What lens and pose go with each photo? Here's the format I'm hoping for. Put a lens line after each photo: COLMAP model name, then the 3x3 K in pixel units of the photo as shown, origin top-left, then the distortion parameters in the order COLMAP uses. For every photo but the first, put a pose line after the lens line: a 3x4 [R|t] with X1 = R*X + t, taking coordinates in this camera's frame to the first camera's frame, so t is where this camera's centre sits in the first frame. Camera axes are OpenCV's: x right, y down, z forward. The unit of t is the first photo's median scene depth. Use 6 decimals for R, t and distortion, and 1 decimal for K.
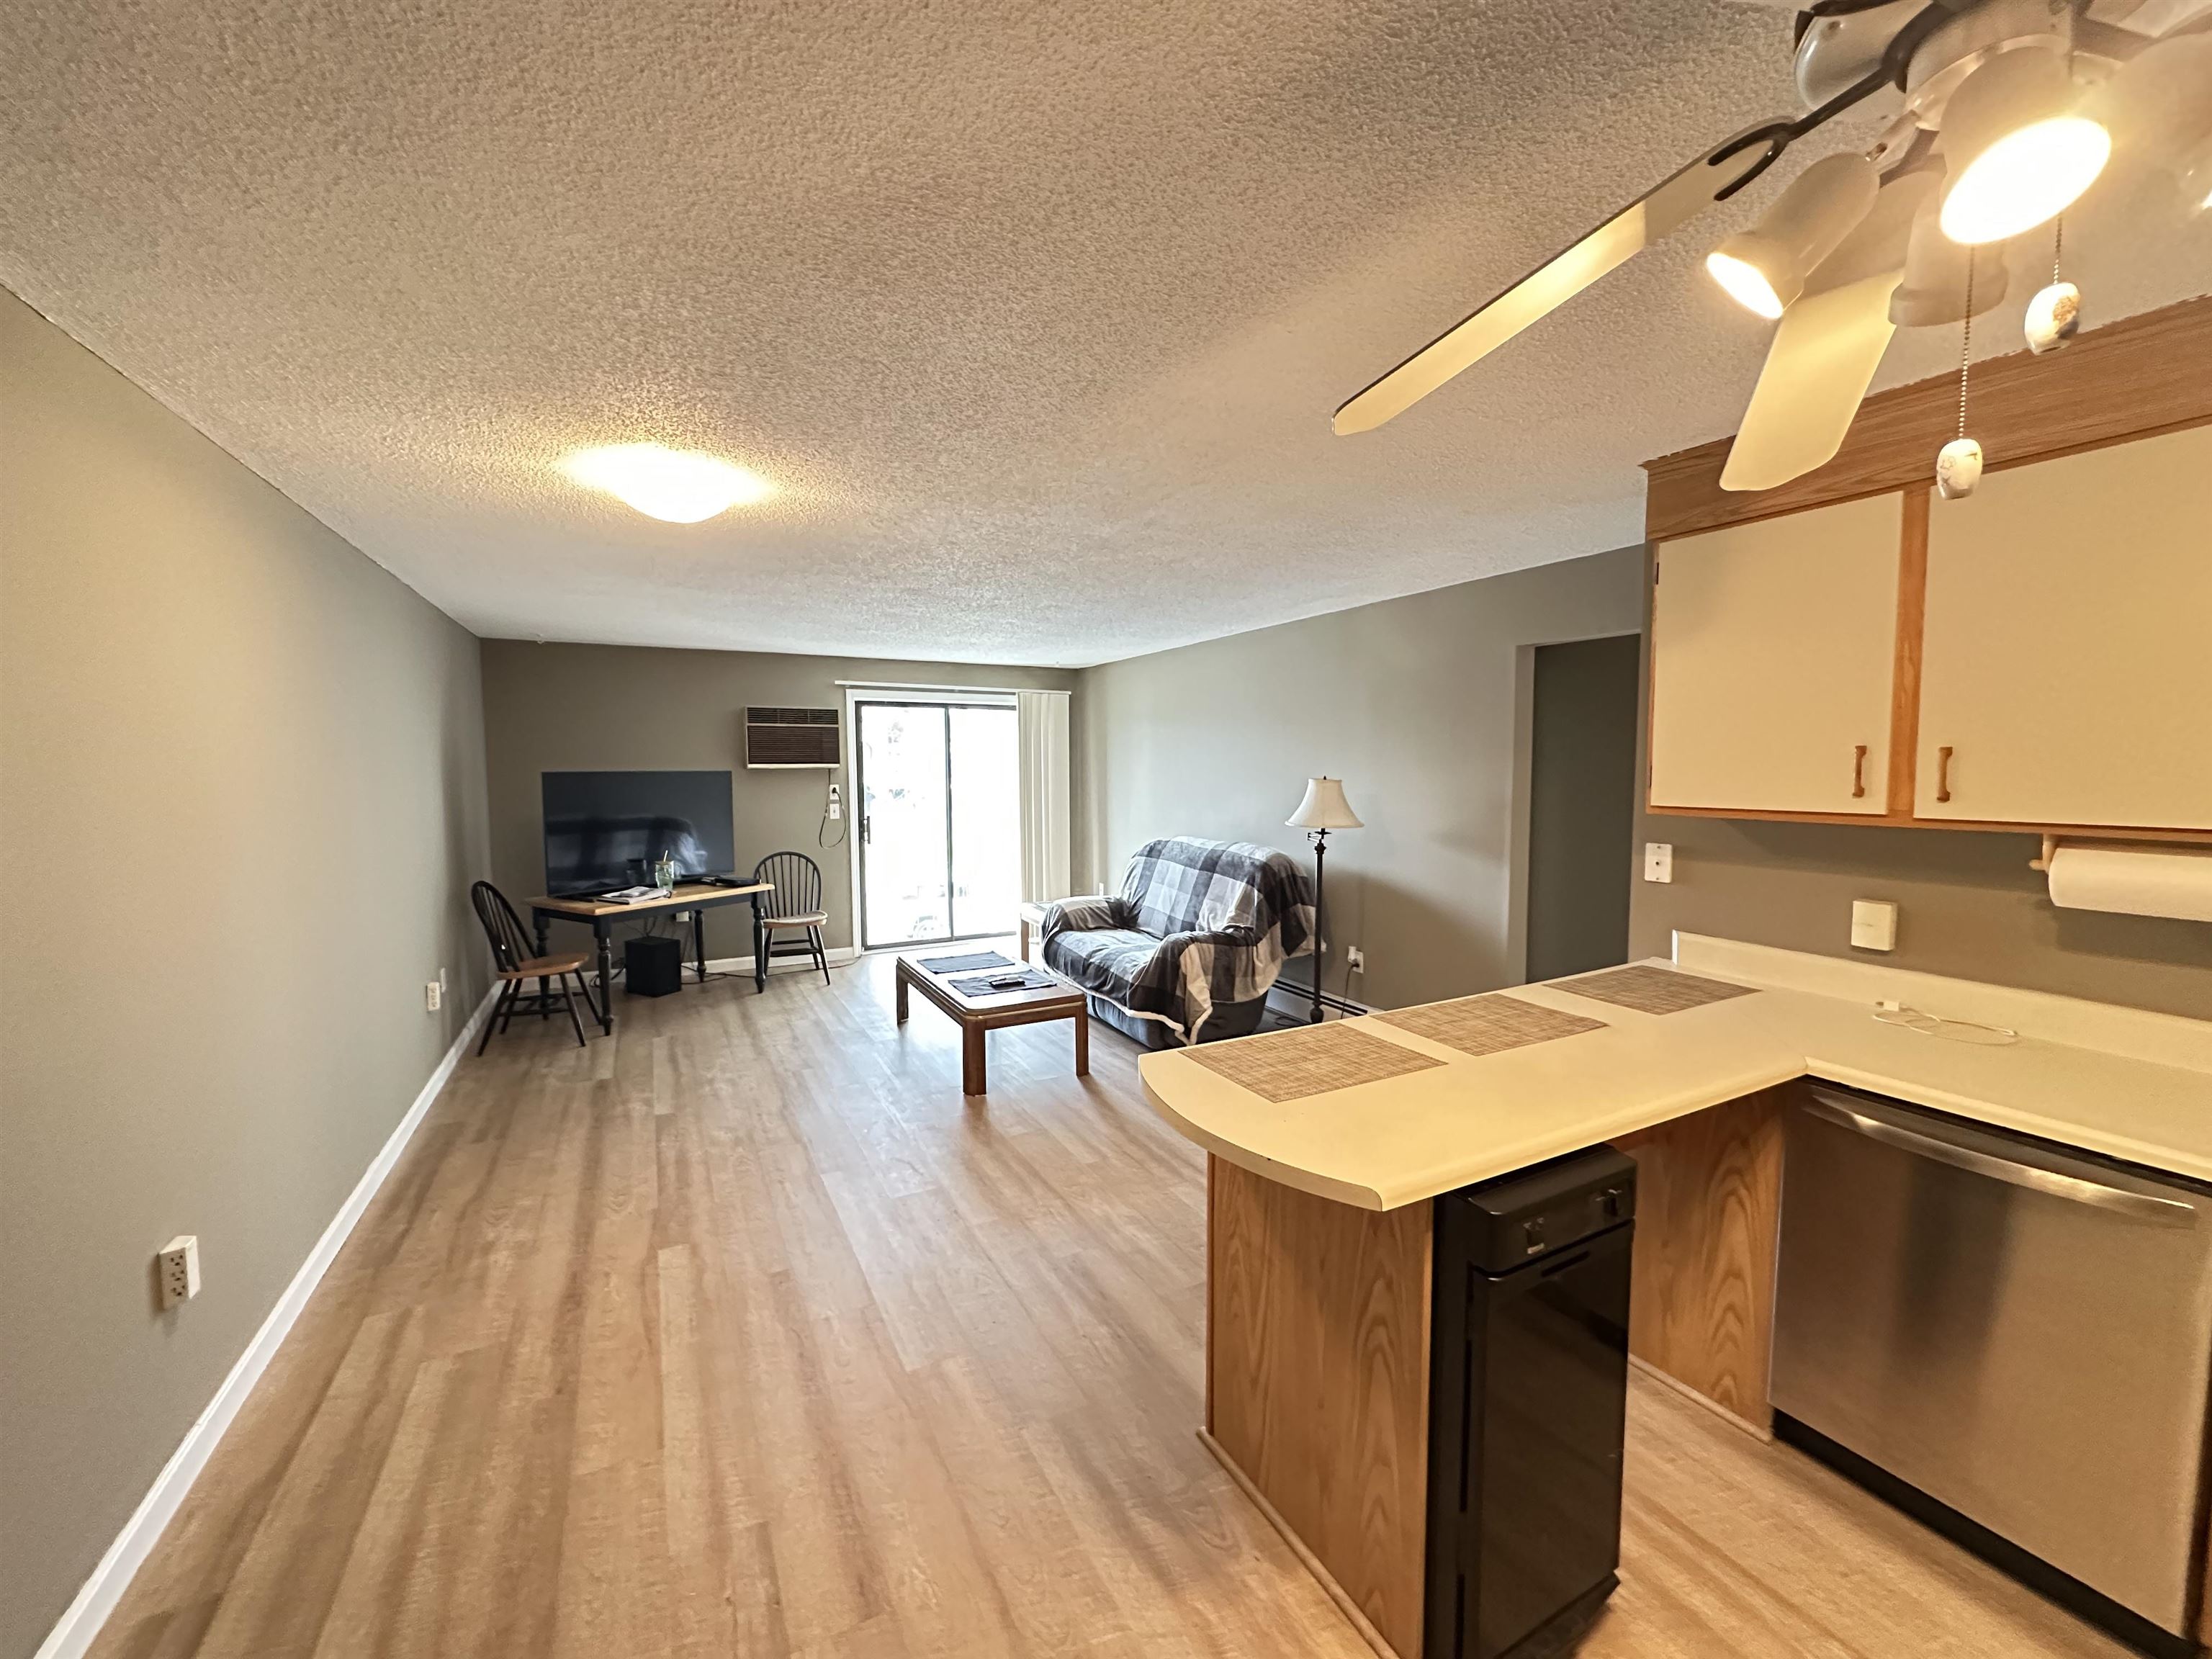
lens RADIAL K [[881.3, 0, 1103.0], [0, 881.3, 827.2], [0, 0, 1]] dist [-0.004835, 0.001555]
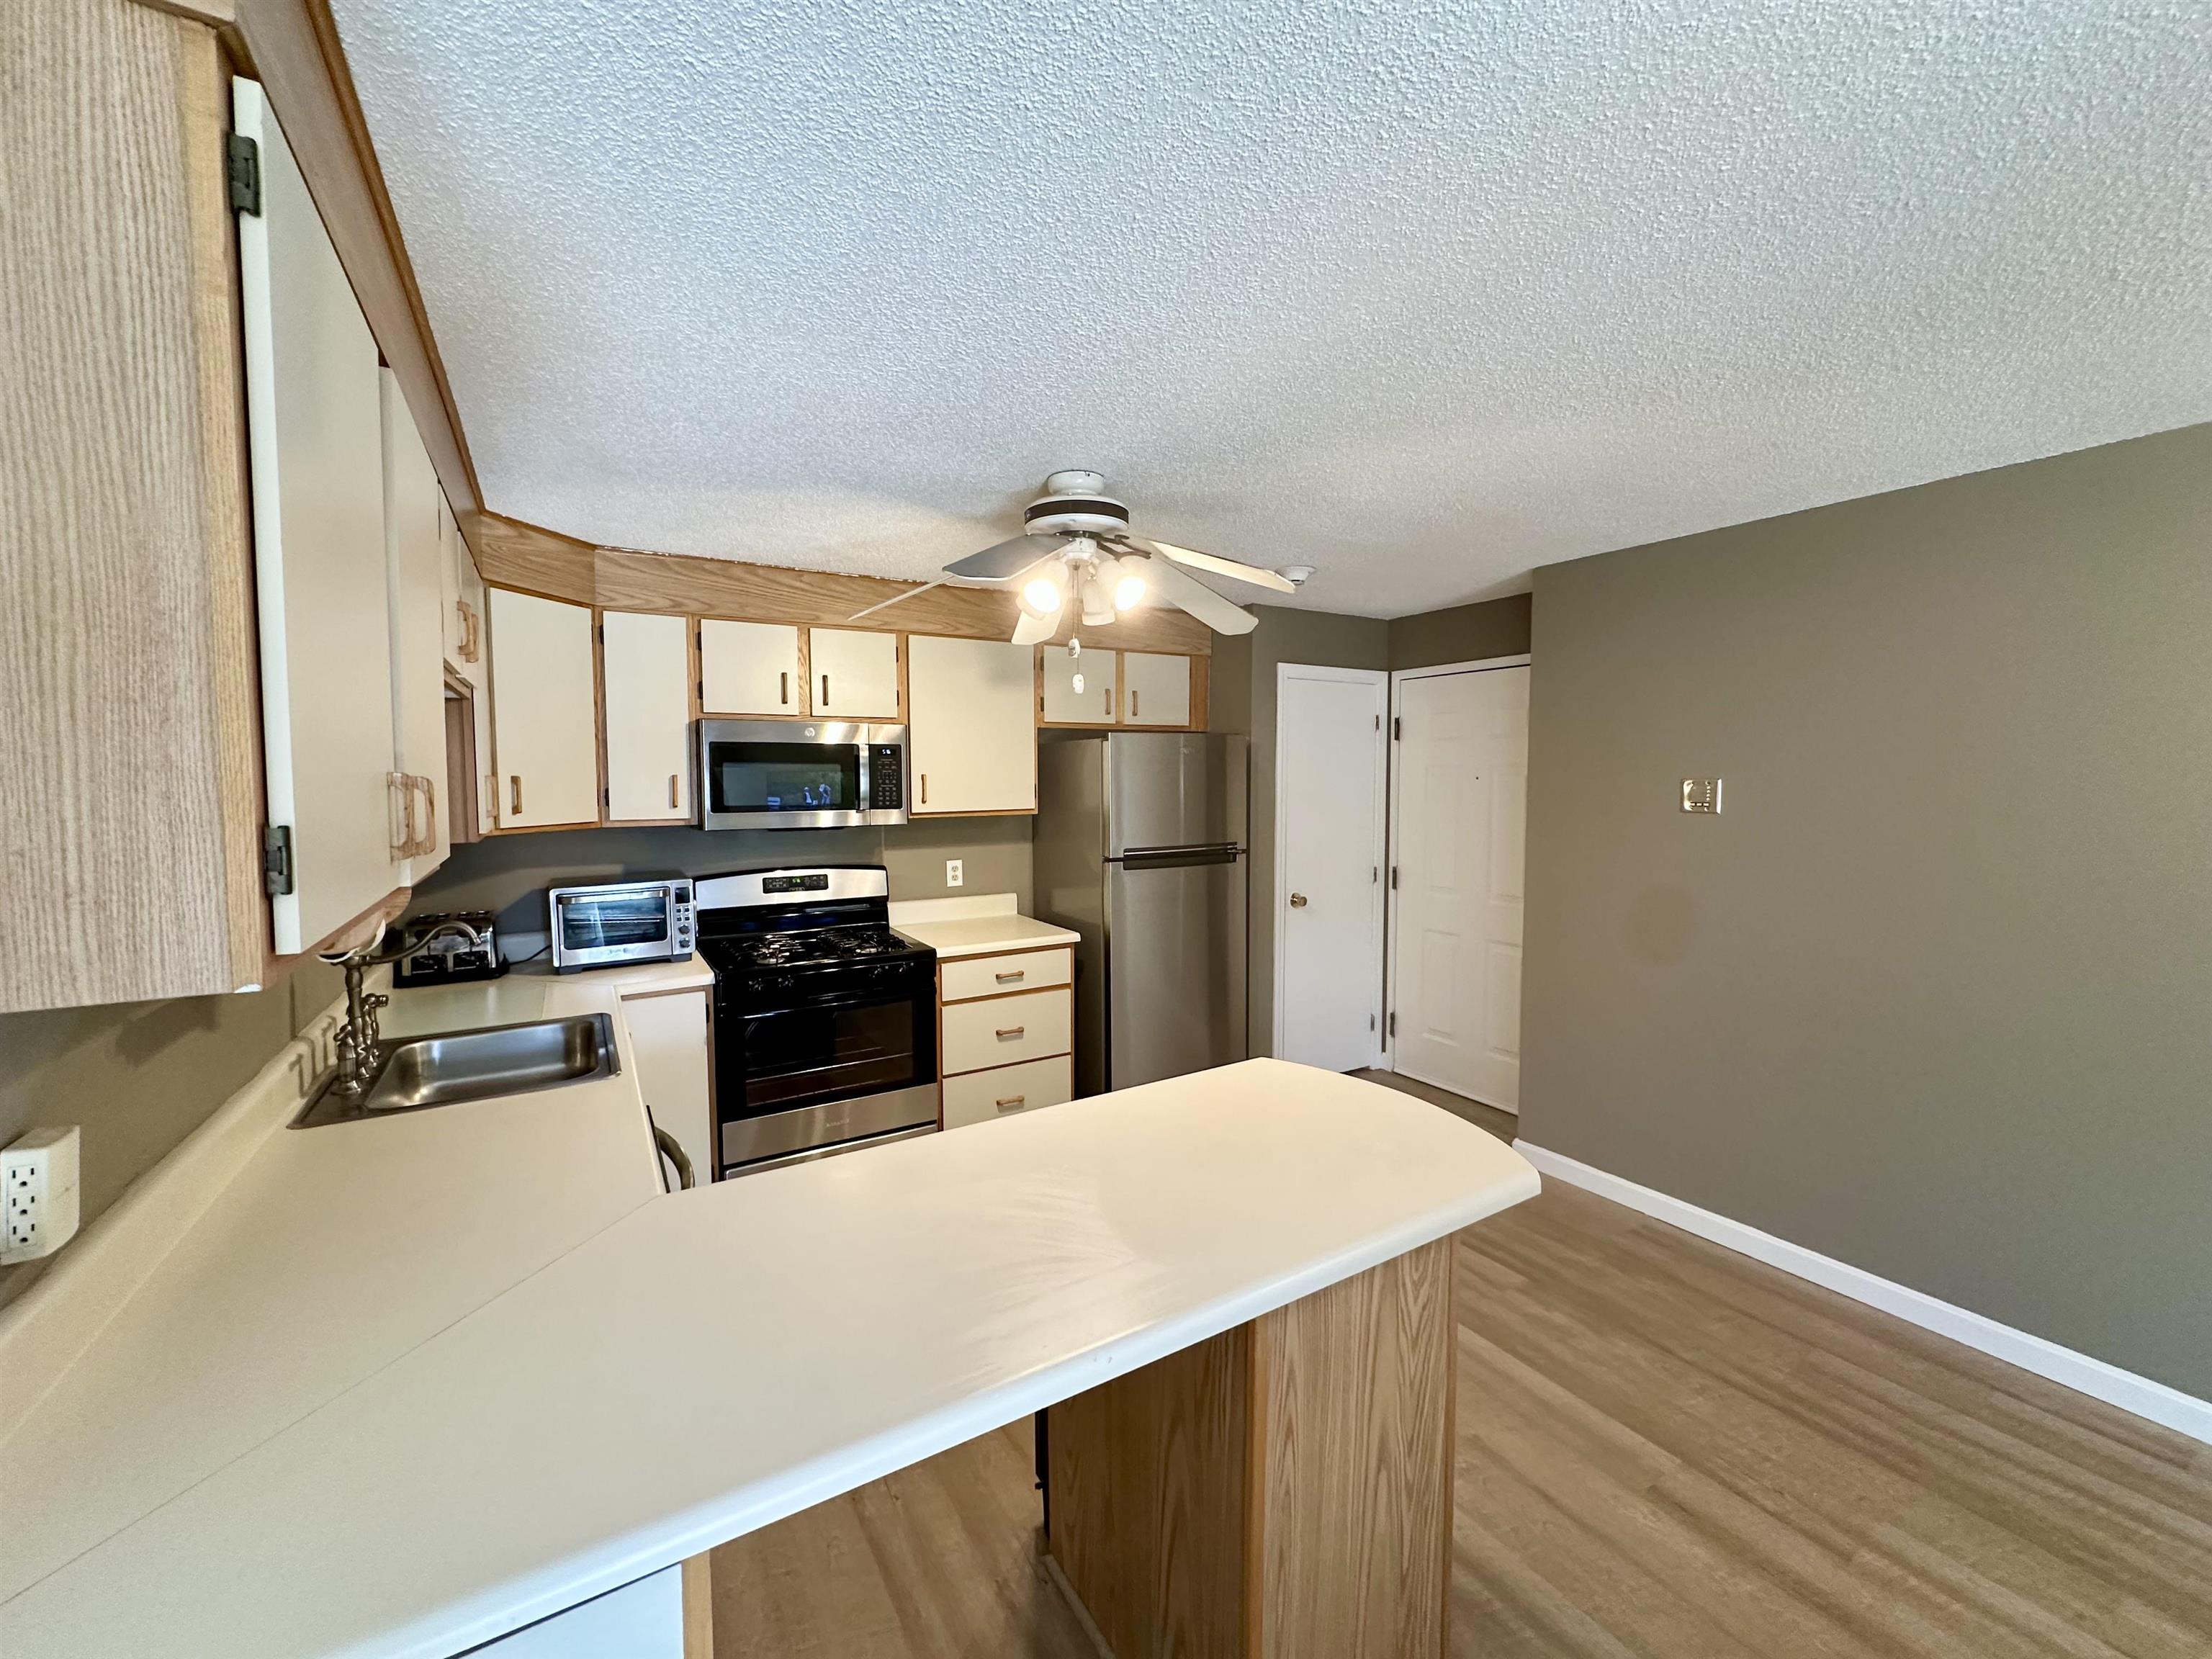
lens RADIAL K [[881.3, 0, 1101.8], [0, 881.3, 828.9], [0, 0, 1]] dist [-0.004835, 0.001555]
pose [[-0.997977, 0.012145, -0.062413, 0.181349], [0.003588, 0.990782, 0.135416, -0.054611], [0.063482, 0.134918, -0.988821, 0.662048]]
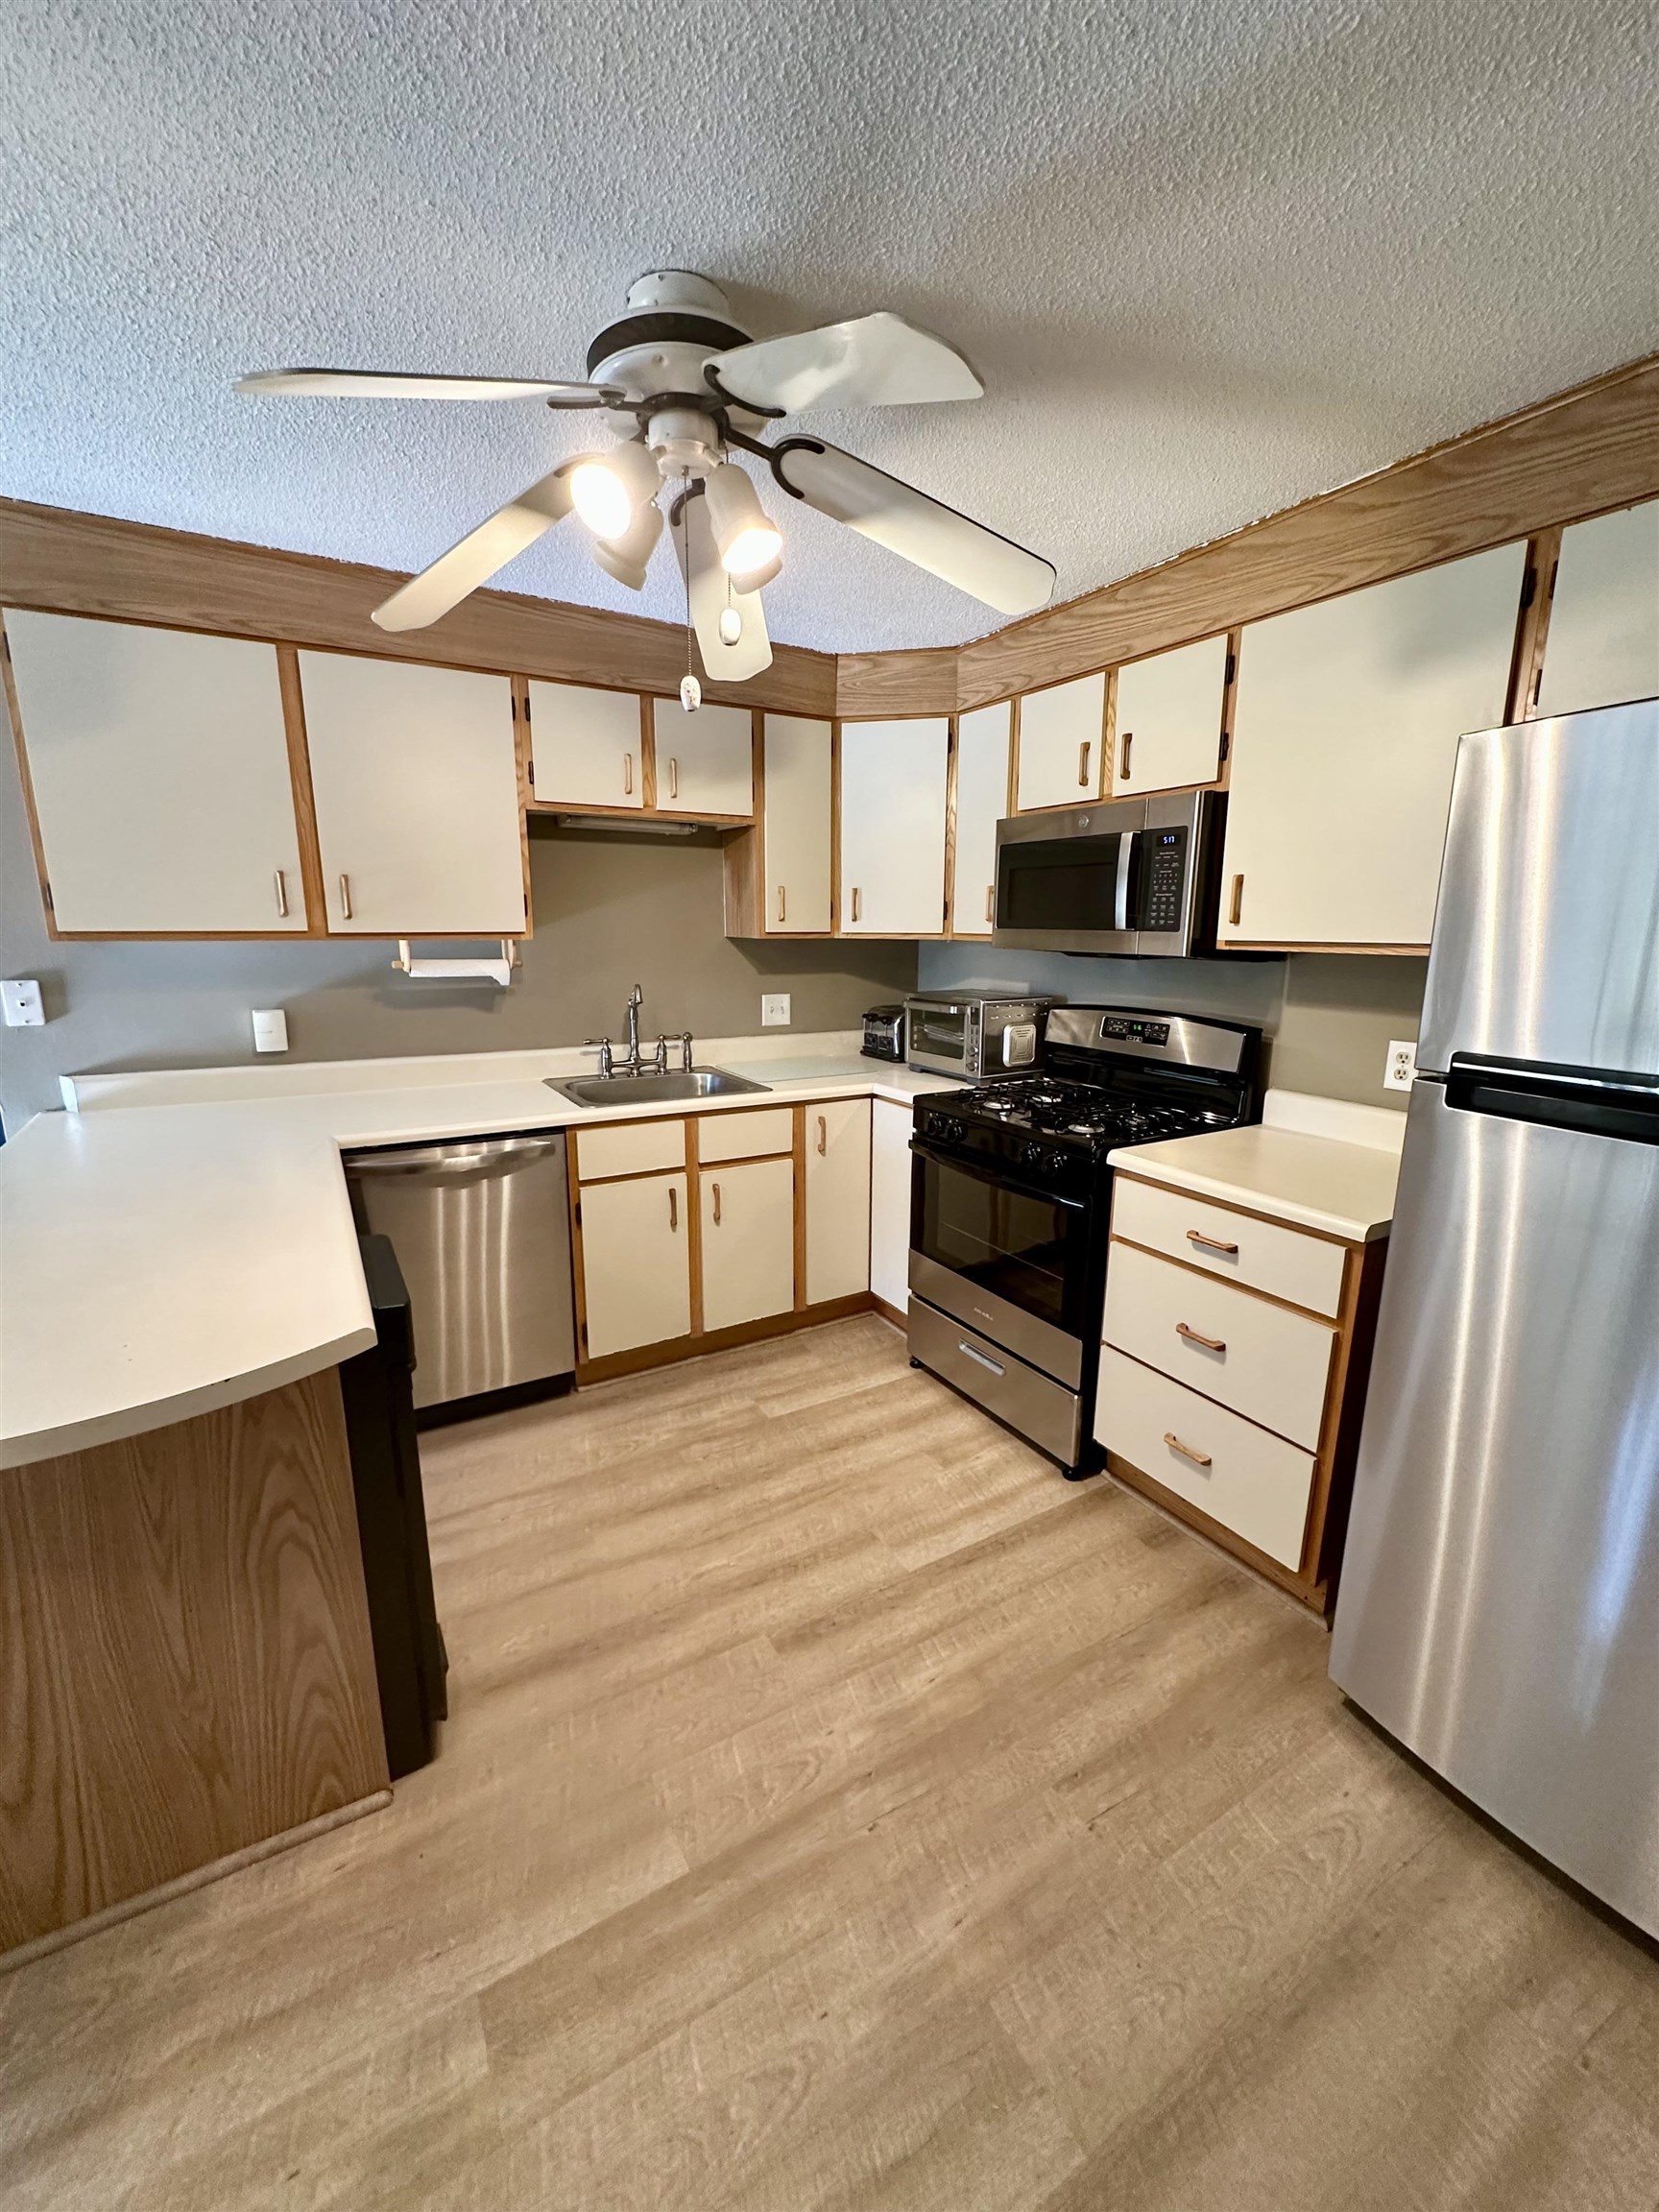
lens RADIAL K [[881.3, 0, 831.6], [0, 881.3, 1104.6], [0, 0, 1]] dist [-0.004835, 0.001555]
pose [[-0.053186, -0.200545, 0.978240, -0.152081], [0.066528, 0.976738, 0.203855, 0.008244], [-0.996366, 0.075923, -0.038607, 0.143229]]
